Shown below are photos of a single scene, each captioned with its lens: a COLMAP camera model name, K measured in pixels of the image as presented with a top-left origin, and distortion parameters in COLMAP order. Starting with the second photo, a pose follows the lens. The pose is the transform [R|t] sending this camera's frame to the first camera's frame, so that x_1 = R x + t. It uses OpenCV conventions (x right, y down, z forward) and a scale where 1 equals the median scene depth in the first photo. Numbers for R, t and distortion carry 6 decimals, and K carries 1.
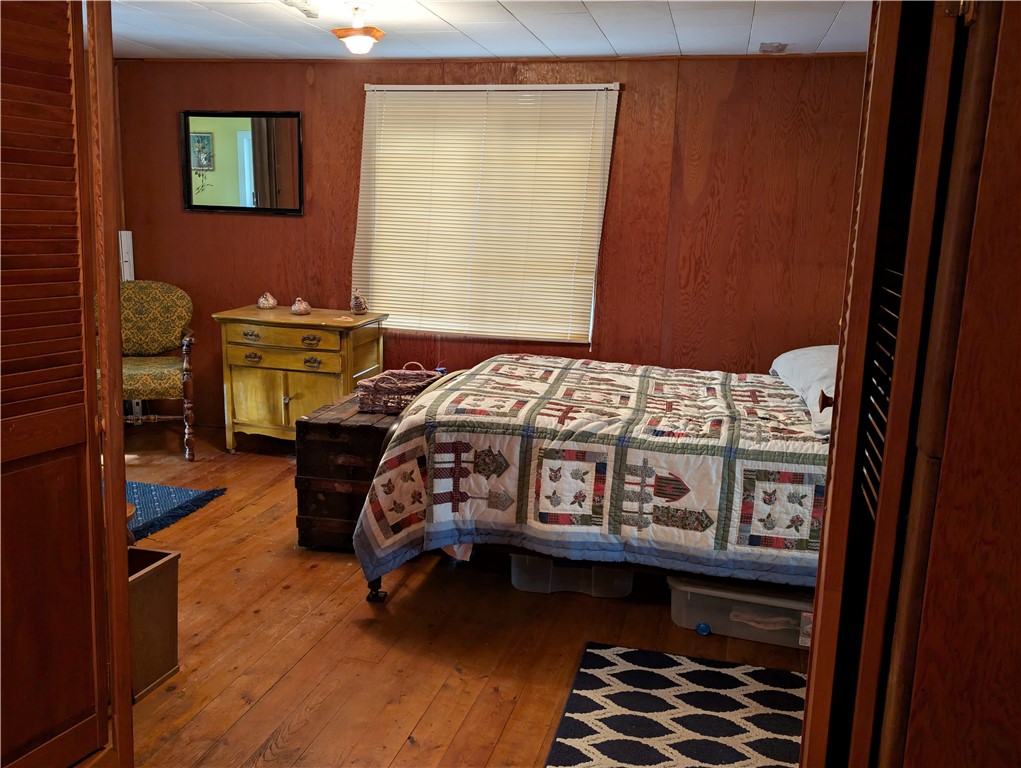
lens RADIAL K [[913.7, 0, 512.5], [0, 913.7, 375.8], [0, 0, 1]] dist [0.043880, -0.011951]
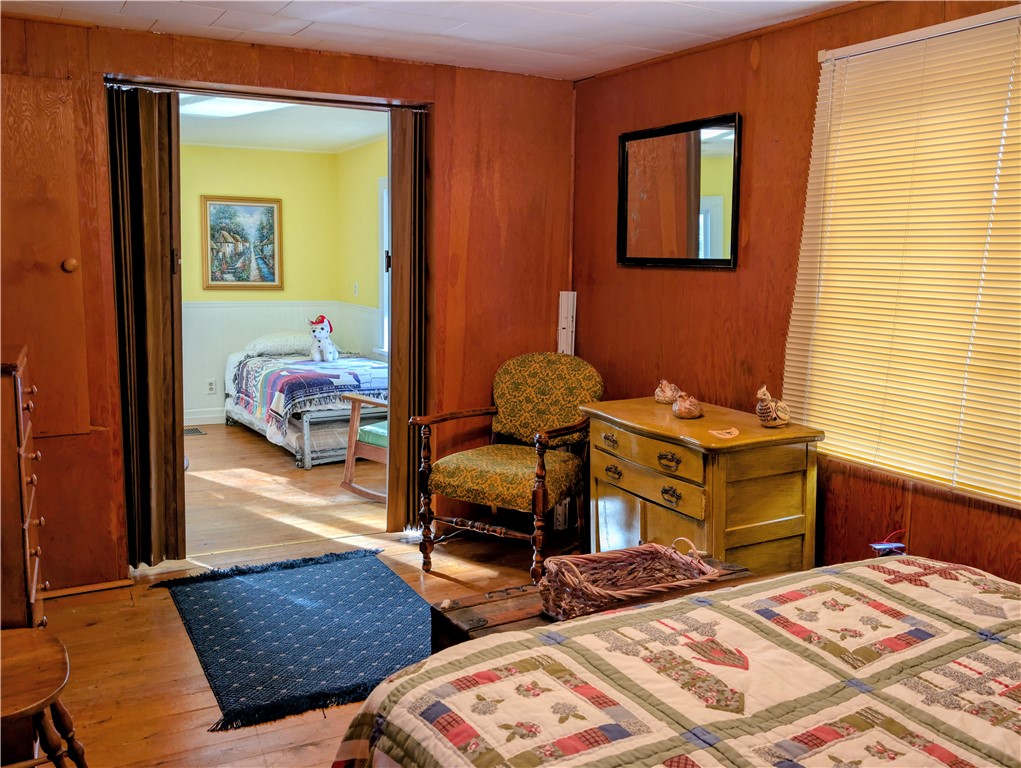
lens RADIAL K [[913.7, 0, 512.5], [0, 913.7, 375.8], [0, 0, 1]] dist [0.043880, -0.011951]
pose [[0.687575, 0.074675, -0.722263, 0.149816], [-0.127403, 0.991674, -0.018755, -0.066584], [0.714849, 0.104914, 0.691364, 0.445819]]
